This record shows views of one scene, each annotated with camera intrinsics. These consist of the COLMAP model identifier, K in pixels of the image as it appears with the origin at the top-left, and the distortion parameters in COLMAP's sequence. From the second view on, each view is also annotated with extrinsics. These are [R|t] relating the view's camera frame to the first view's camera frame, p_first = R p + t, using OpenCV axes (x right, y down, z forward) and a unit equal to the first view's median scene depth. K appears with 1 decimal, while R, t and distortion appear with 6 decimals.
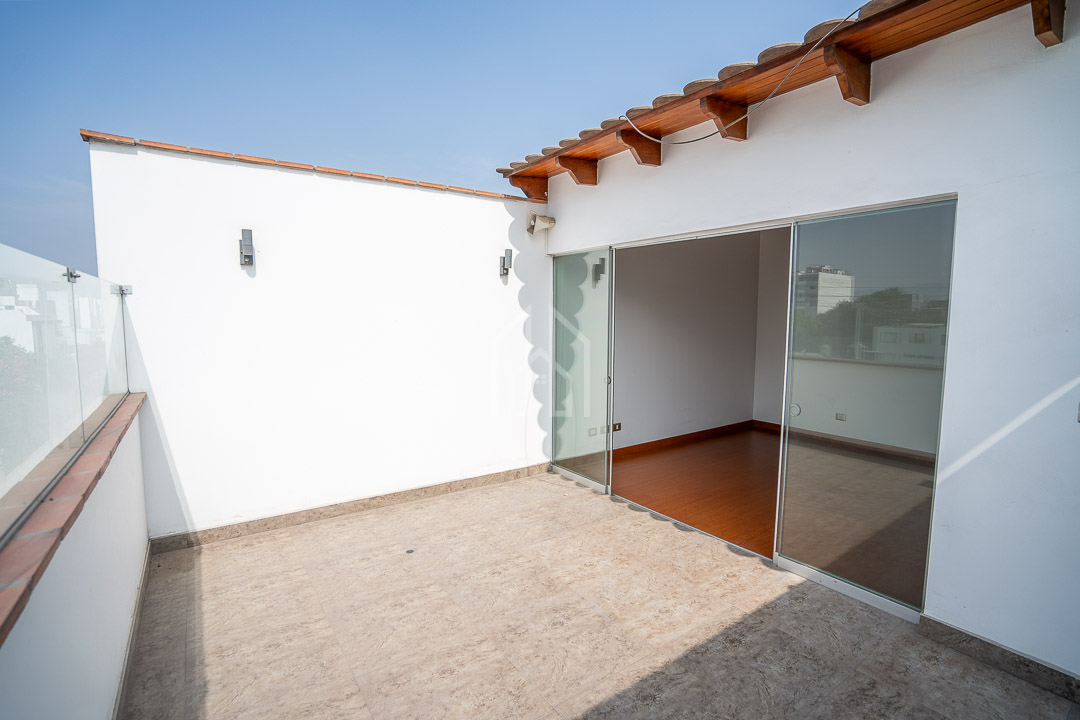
lens RADIAL K [[497.9, 0, 537.3], [0, 497.9, 362.6], [0, 0, 1]] dist [-0.063487, 0.023779]
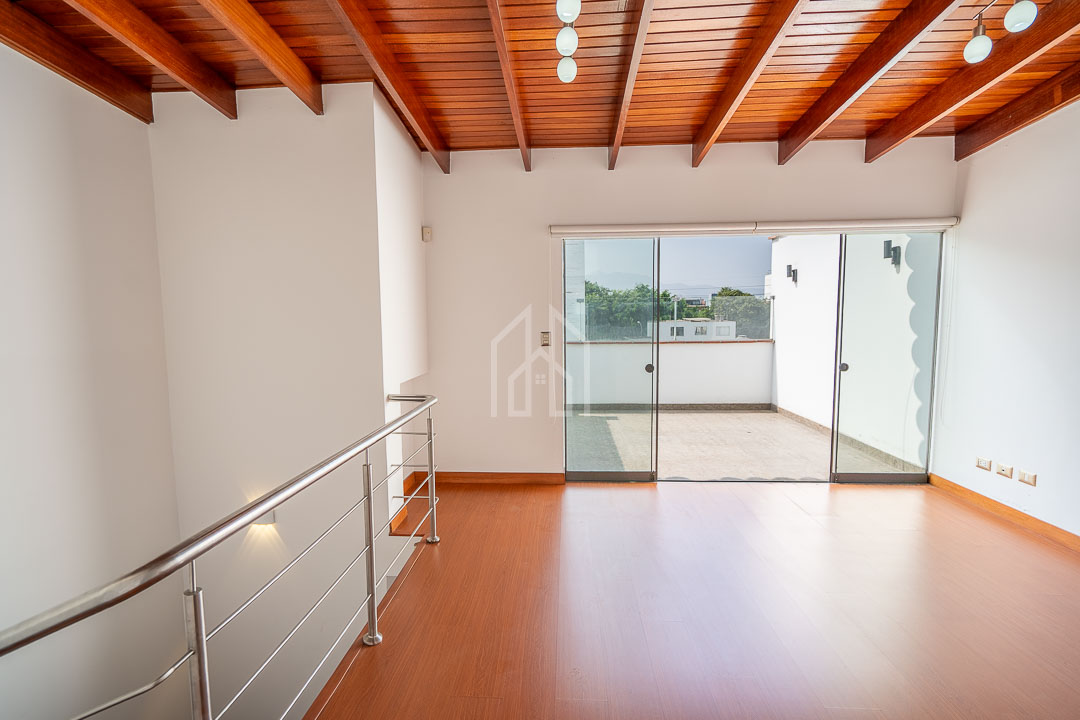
lens RADIAL K [[487.3, 0, 540.0], [0, 487.3, 360.0], [0, 0, 1]] dist [-0.001651, 0.000565]
pose [[-0.612578, 0.073491, -0.786986, 1.488991], [-0.066270, 0.987387, 0.143789, -0.091331], [0.787627, 0.140235, -0.599981, 1.287244]]
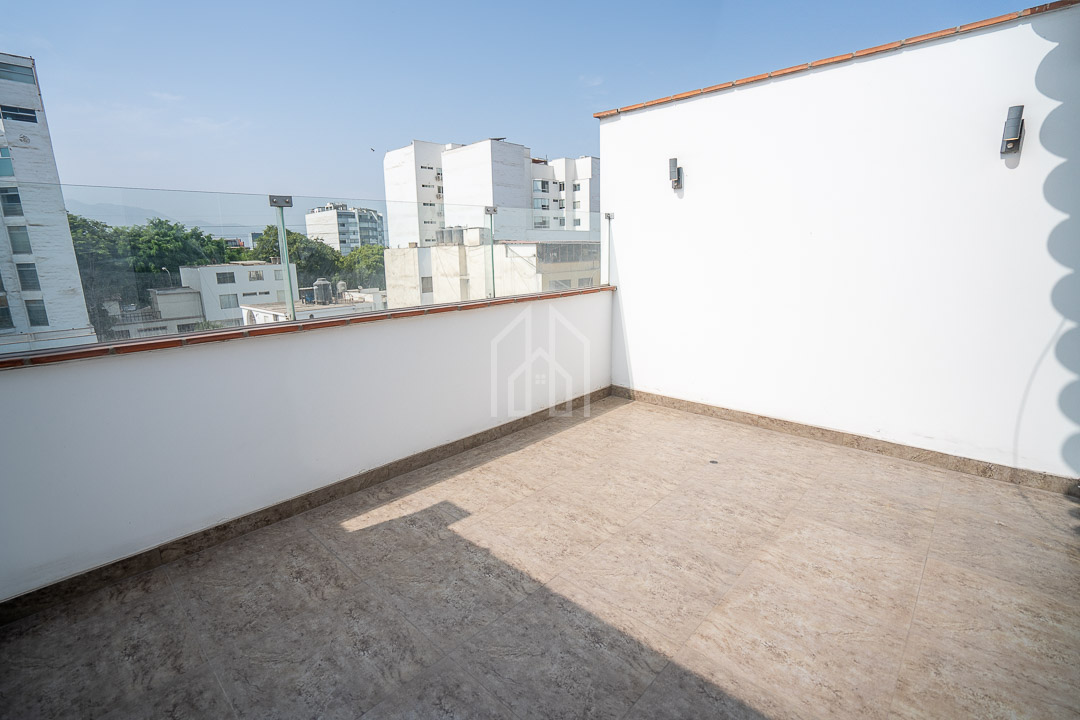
lens RADIAL K [[496.0, 0, 533.9], [0, 496.0, 359.5], [0, 0, 1]] dist [-0.049664, 0.018195]
pose [[0.199981, 0.204719, -0.958174, 0.535439], [-0.071045, 0.978384, 0.194210, 0.003148], [0.977221, 0.029236, 0.210202, 0.367438]]
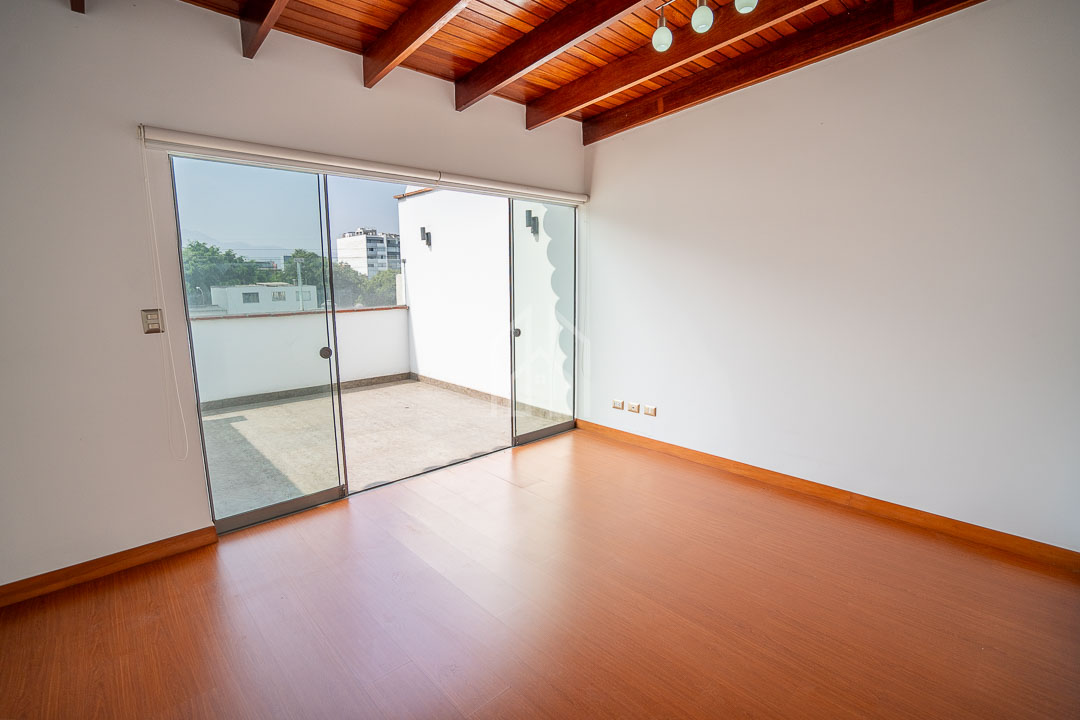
lens RADIAL K [[497.9, 0, 537.3], [0, 497.9, 362.6], [0, 0, 1]] dist [-0.063487, 0.023779]
pose [[0.150725, 0.164407, -0.974809, 1.324795], [-0.092133, 0.984118, 0.151731, -0.071438], [0.984273, 0.066942, 0.163479, 1.027020]]
